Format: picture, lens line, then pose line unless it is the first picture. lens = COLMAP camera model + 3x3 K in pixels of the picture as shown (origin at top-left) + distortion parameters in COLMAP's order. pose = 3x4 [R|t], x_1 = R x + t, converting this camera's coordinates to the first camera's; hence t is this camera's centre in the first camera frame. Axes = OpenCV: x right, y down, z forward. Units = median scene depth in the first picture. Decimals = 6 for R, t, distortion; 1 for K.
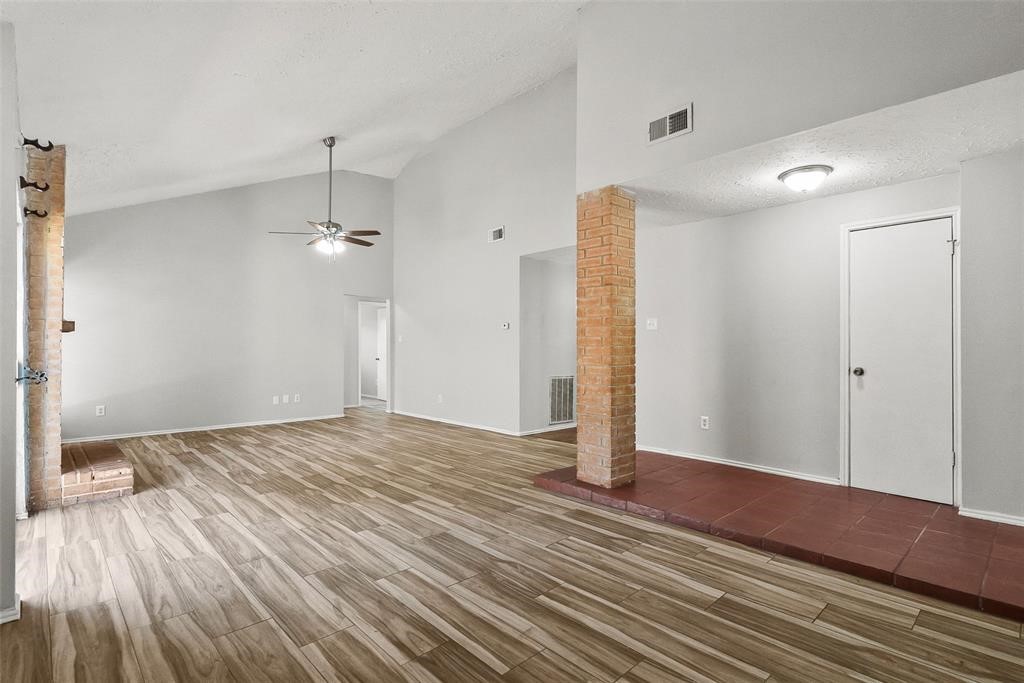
lens RADIAL K [[497.5, 0, 499.8], [0, 497.5, 346.0], [0, 0, 1]] dist [0.002091, -0.001527]
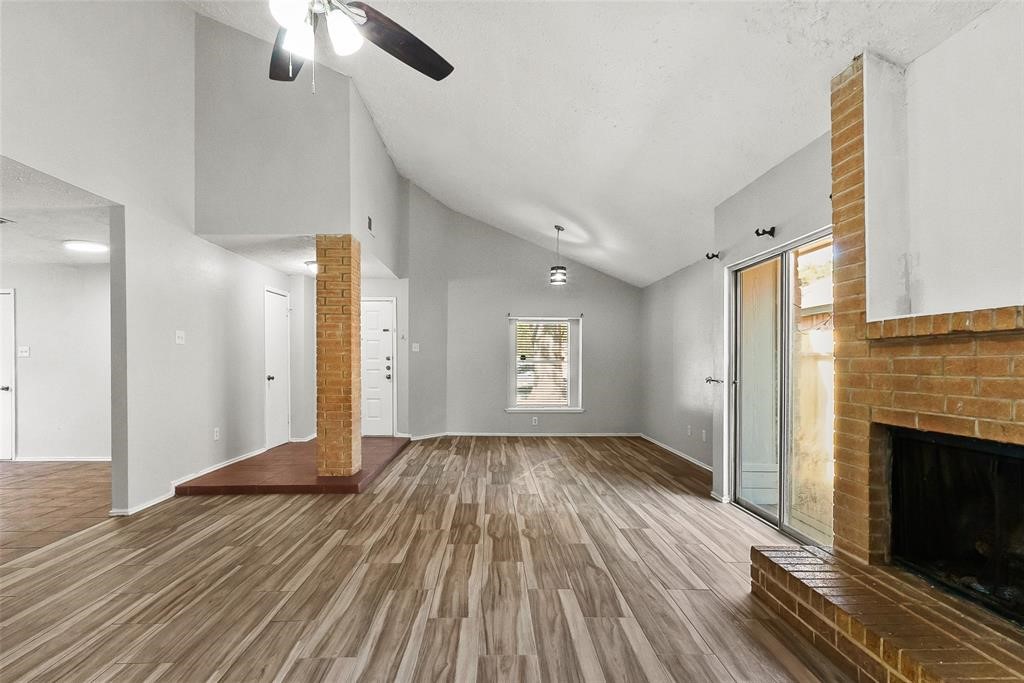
lens RADIAL K [[497.5, 0, 499.7], [0, 497.5, 364.4], [0, 0, 1]] dist [0.002091, -0.001527]
pose [[-0.743791, -0.004696, 0.668396, -1.006221], [-0.002585, 0.999988, 0.004149, -0.001244], [-0.668407, 0.001358, -0.743794, 1.855003]]
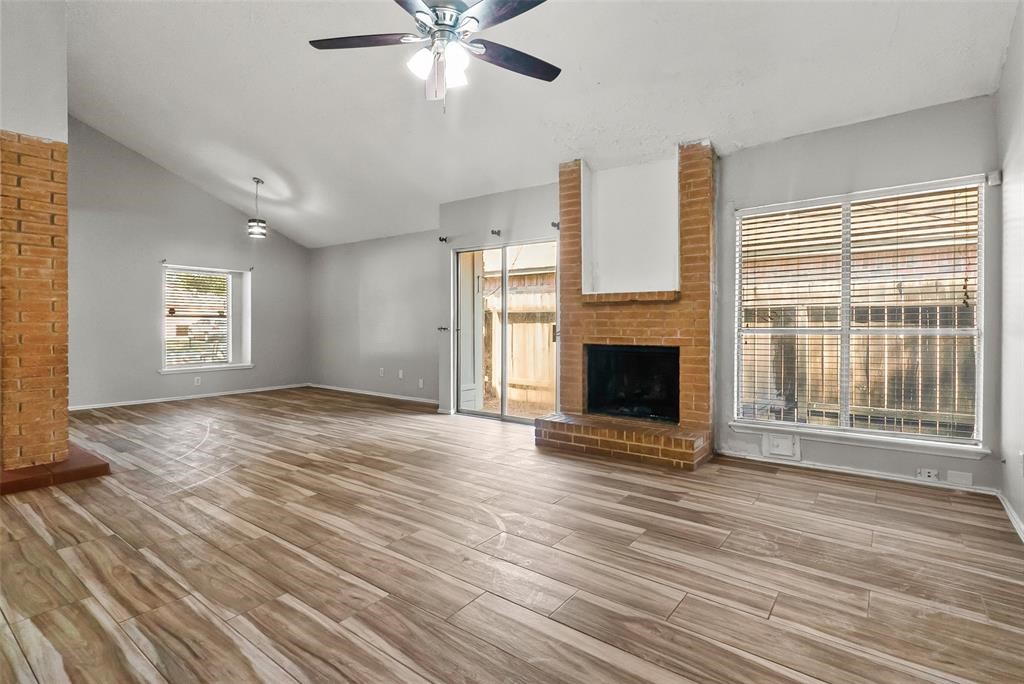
lens RADIAL K [[497.5, 0, 505.4], [0, 497.5, 321.9], [0, 0, 1]] dist [0.002091, -0.001527]
pose [[-0.985718, -0.003632, -0.168363, -0.524680], [-0.003375, 0.999993, -0.001808, 0.020730], [0.168368, -0.001214, -0.985723, 2.290567]]
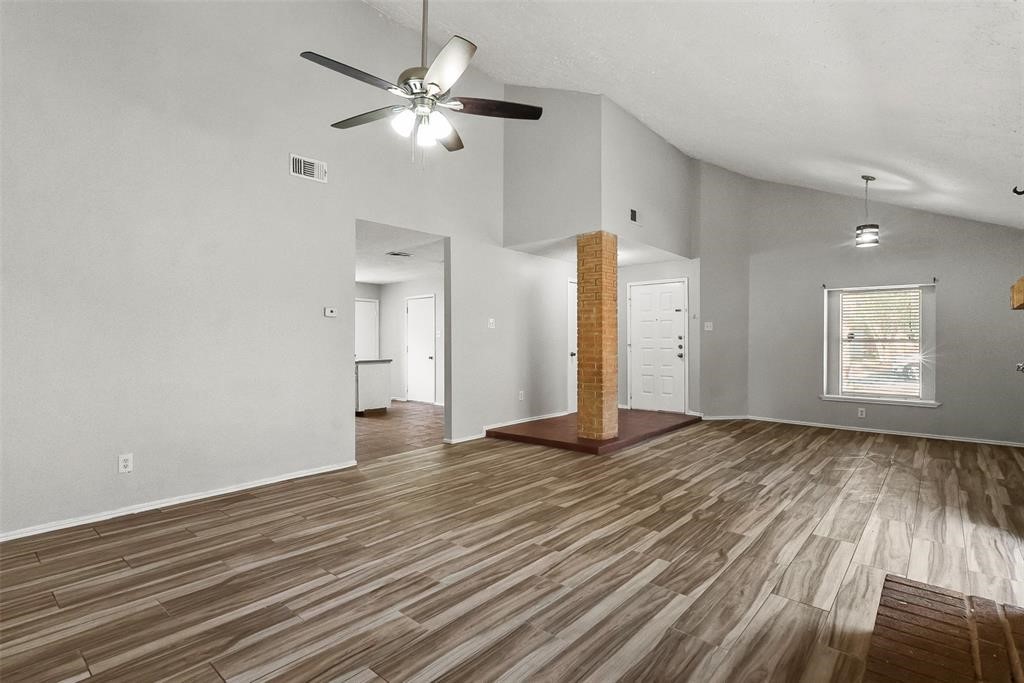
lens RADIAL K [[497.5, 0, 518.3], [0, 497.5, 339.7], [0, 0, 1]] dist [0.002091, -0.001527]
pose [[-0.118251, 0.000195, 0.992984, -1.310484], [-0.002768, 0.999996, -0.000526, -0.003965], [-0.992980, -0.002811, -0.118250, 1.567856]]
